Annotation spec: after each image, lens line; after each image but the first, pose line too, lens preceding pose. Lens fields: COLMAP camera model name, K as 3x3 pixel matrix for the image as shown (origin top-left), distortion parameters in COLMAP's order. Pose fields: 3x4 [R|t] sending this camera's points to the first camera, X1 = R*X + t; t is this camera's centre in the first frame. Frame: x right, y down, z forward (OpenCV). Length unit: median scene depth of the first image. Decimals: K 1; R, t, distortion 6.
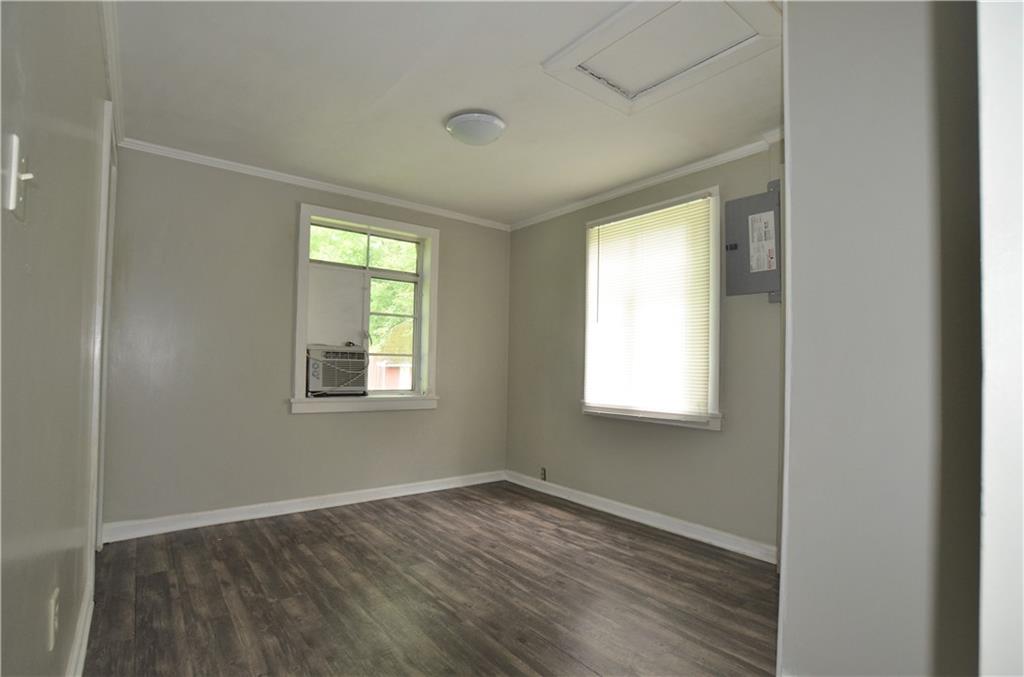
lens RADIAL K [[491.0, 0, 518.2], [0, 491.0, 342.8], [0, 0, 1]] dist [-0.053015, 0.003906]
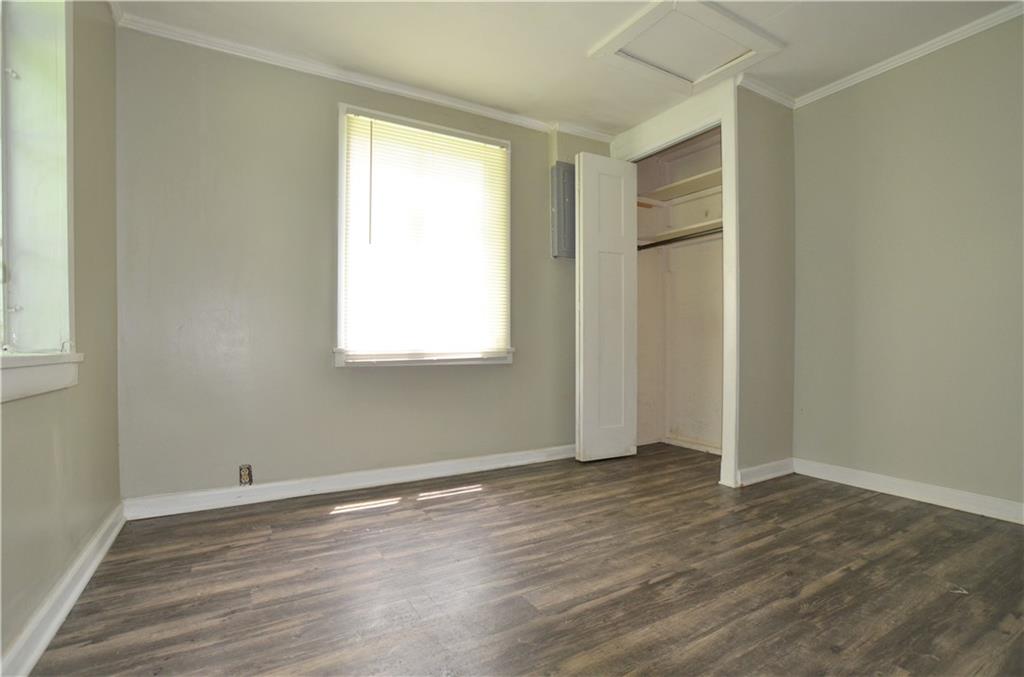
lens RADIAL K [[491.0, 0, 518.0], [0, 491.0, 344.2], [0, 0, 1]] dist [-0.053015, 0.003906]
pose [[0.130276, -0.015741, 0.991353, -0.706204], [-0.040035, 0.998975, 0.021123, 0.111891], [-0.990669, -0.042440, 0.129513, 0.842842]]
